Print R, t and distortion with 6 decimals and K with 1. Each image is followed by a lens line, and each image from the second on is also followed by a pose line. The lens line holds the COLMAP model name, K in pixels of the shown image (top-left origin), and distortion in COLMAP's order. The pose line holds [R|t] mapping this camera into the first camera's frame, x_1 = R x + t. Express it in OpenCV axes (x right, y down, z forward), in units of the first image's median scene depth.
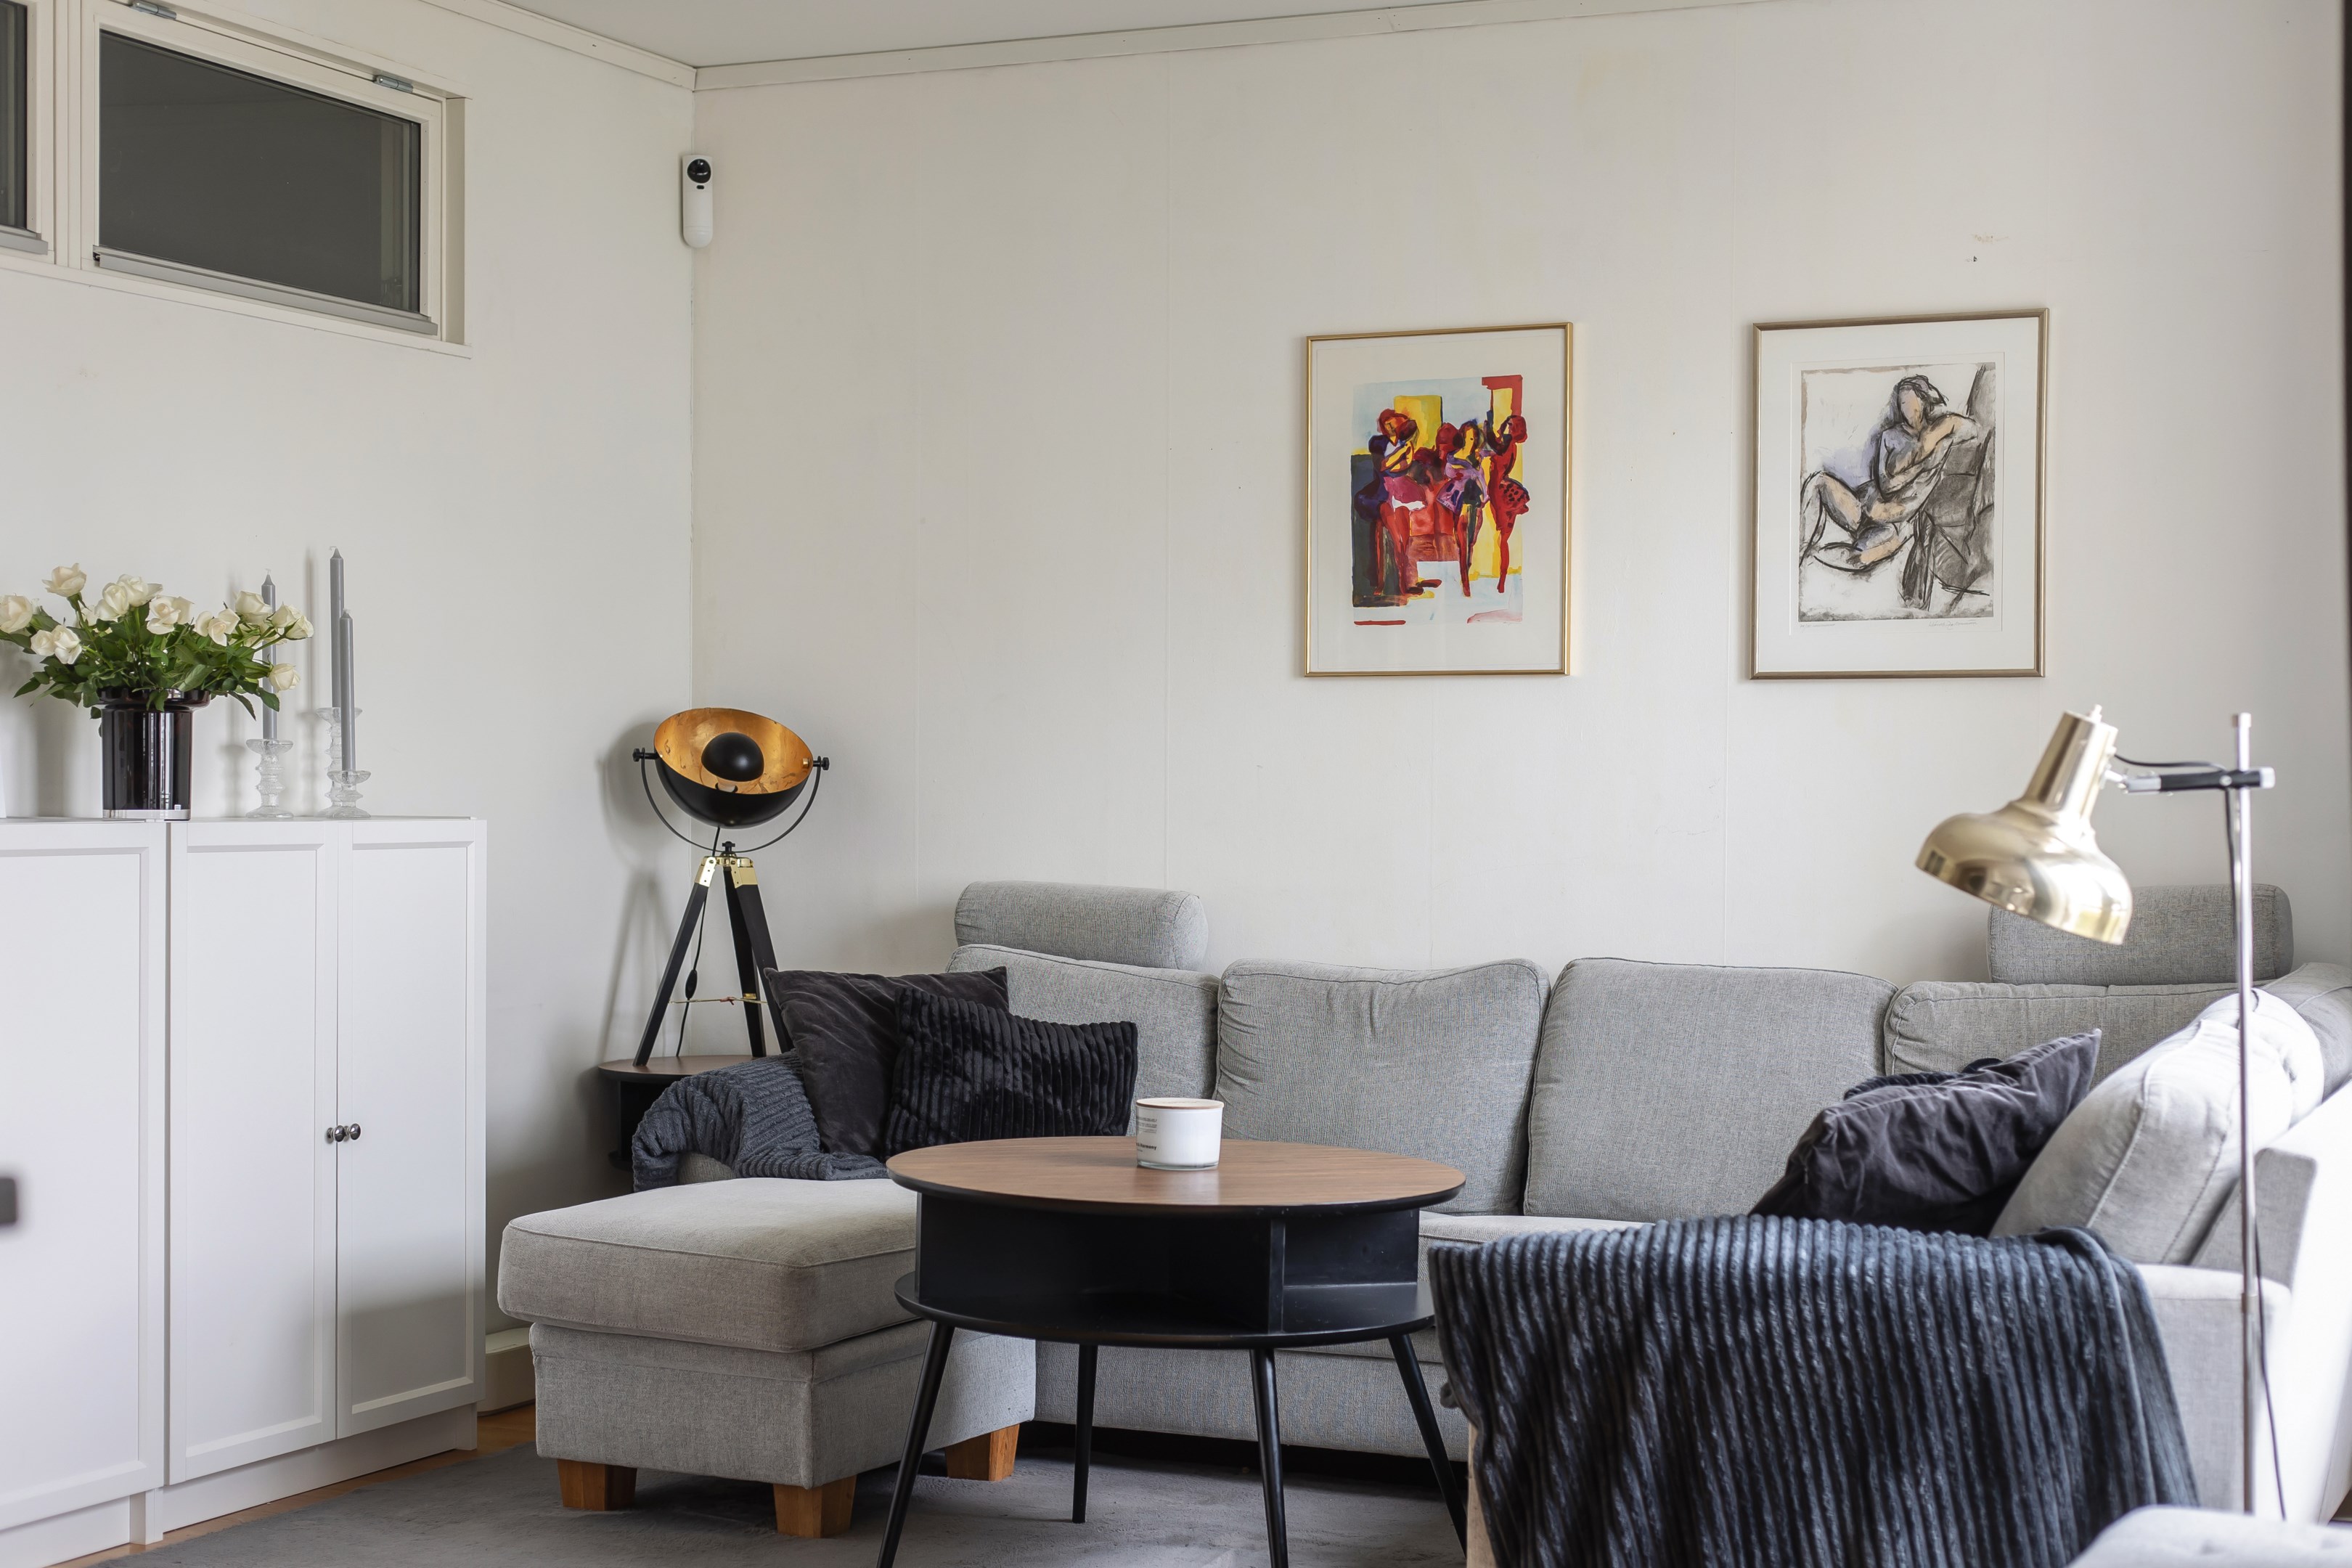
lens RADIAL K [[3475.6, 0, 1176.0], [0, 3475.6, 784.0], [0, 0, 1]] dist [0.068702, 0.017801]
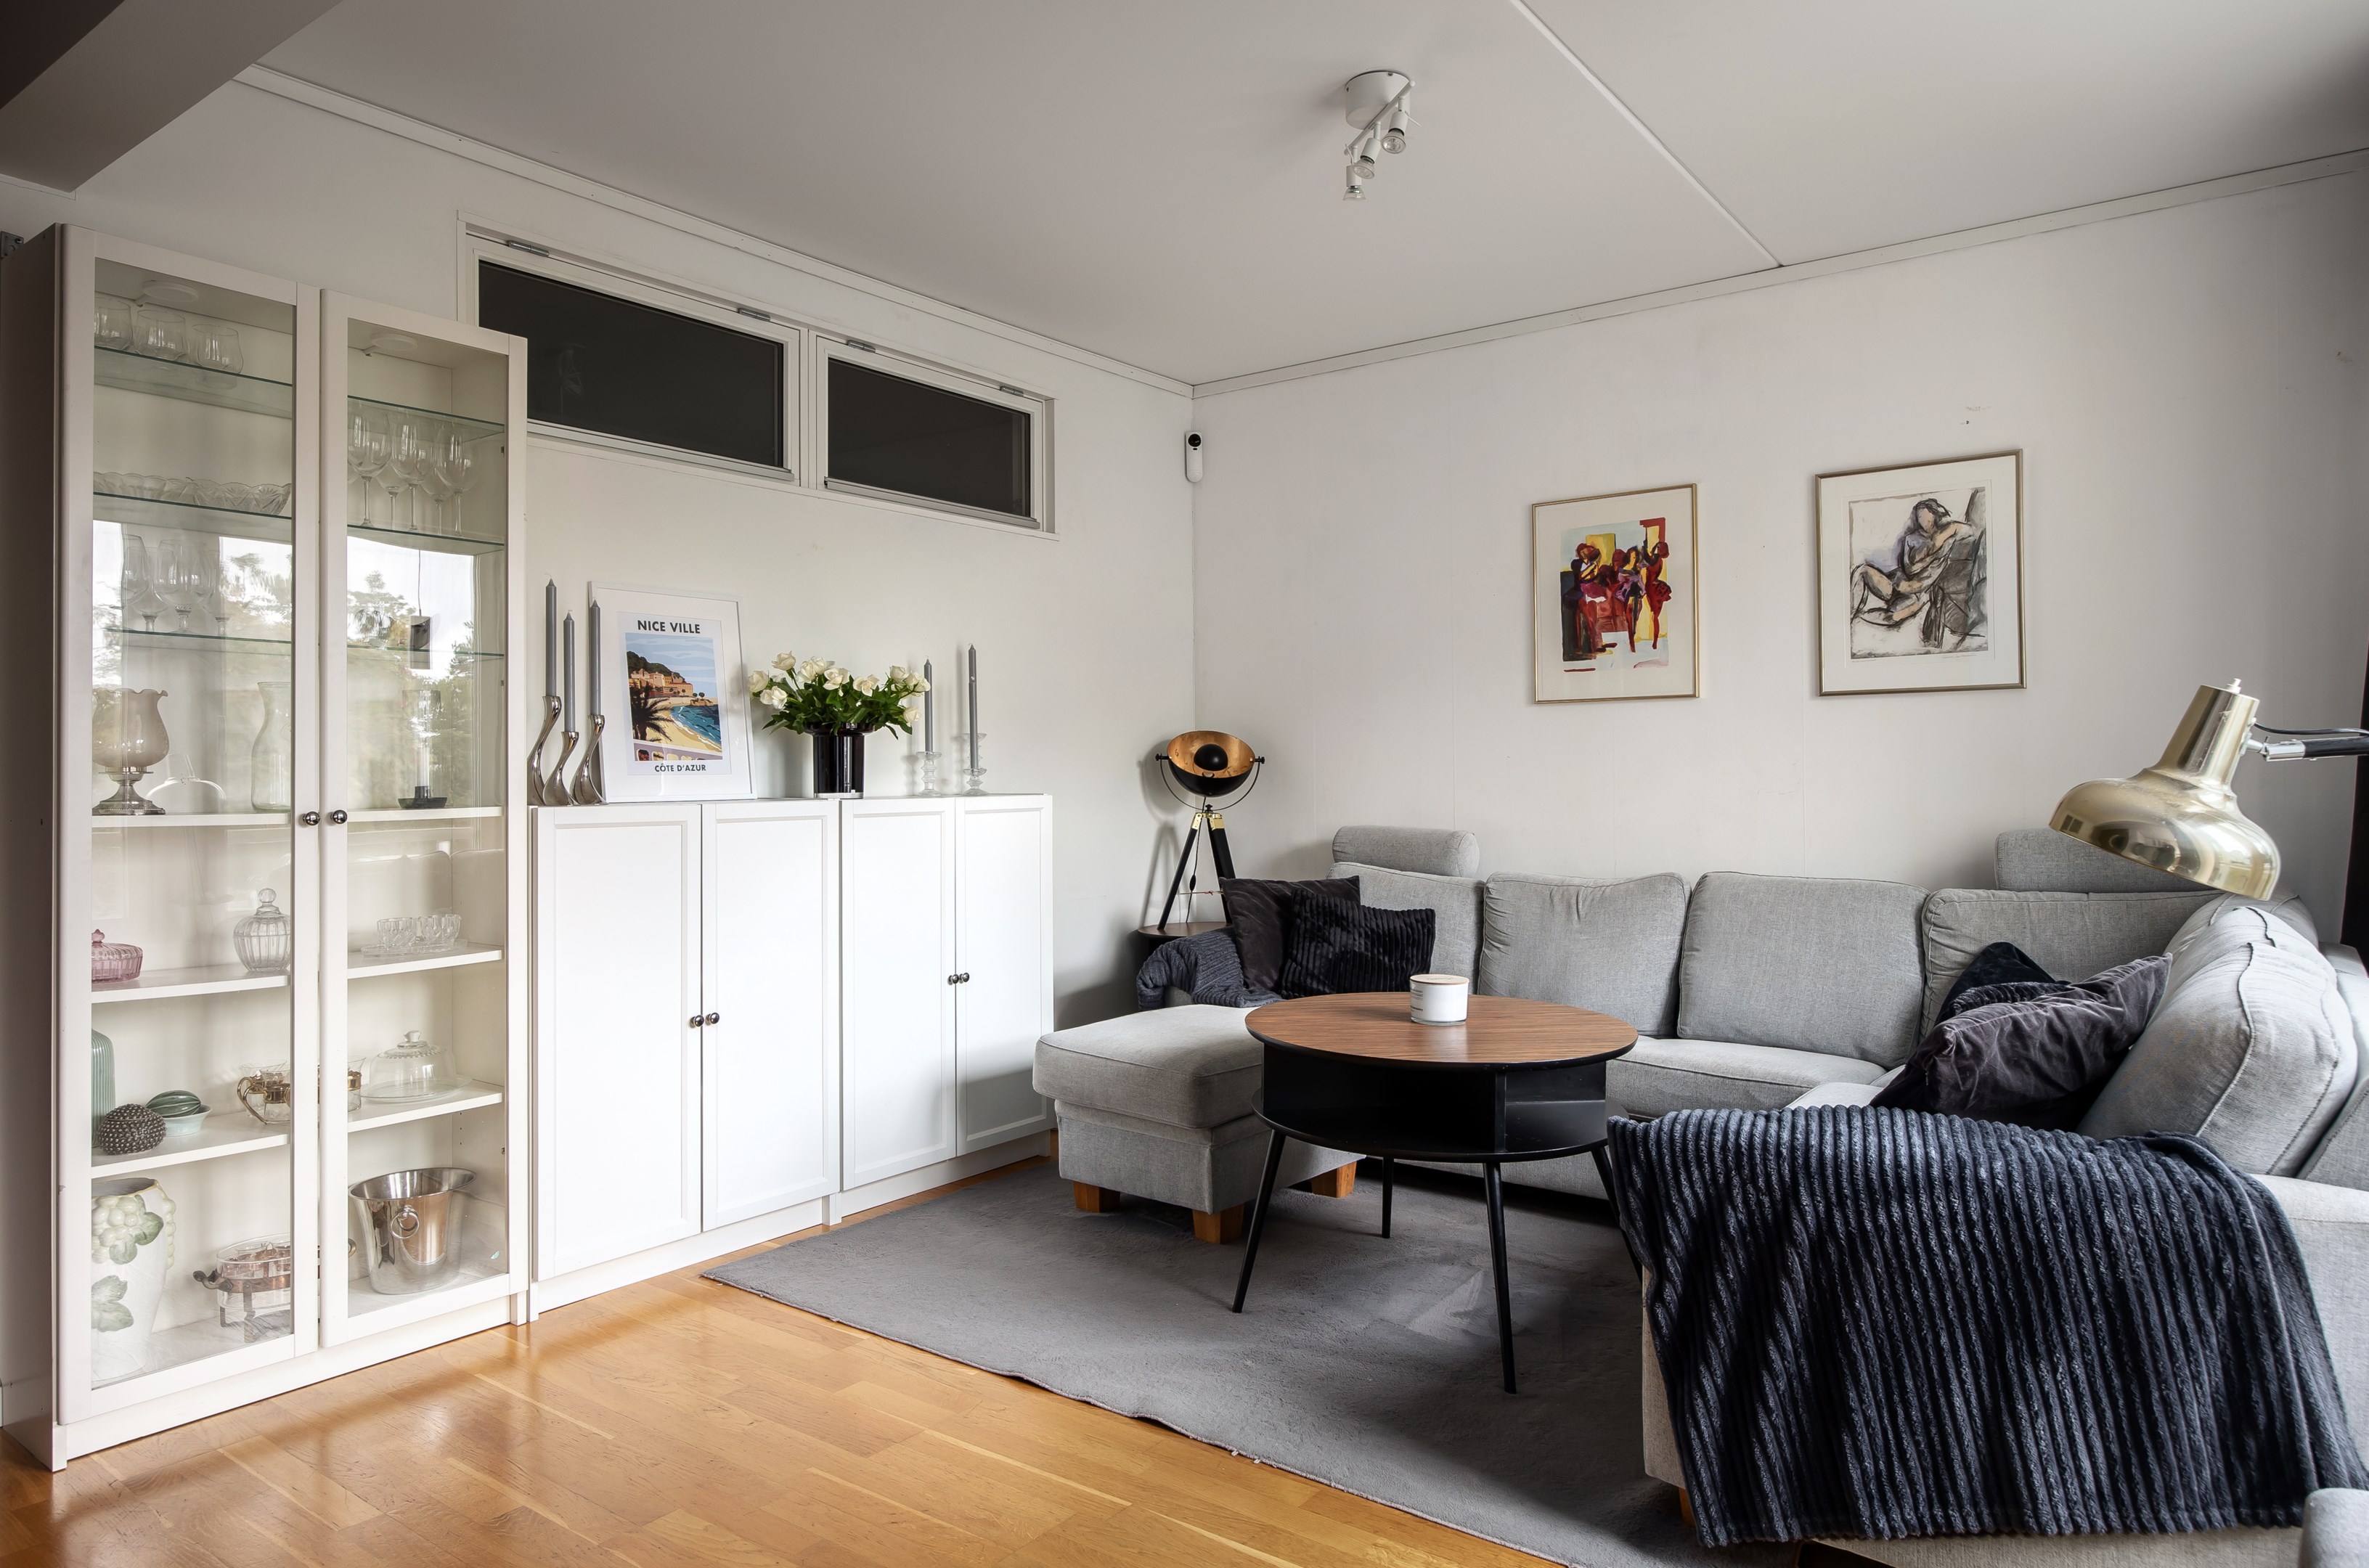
lens RADIAL K [[1469.9, 0, 1179.8], [0, 1469.9, 758.9], [0, 0, 1]] dist [-0.001797, 0.000481]
pose [[0.975869, -0.018585, -0.217562, 0.026744], [0.016609, 0.999803, -0.010907, 0.001199], [0.217722, 0.007031, 0.975985, 0.297755]]
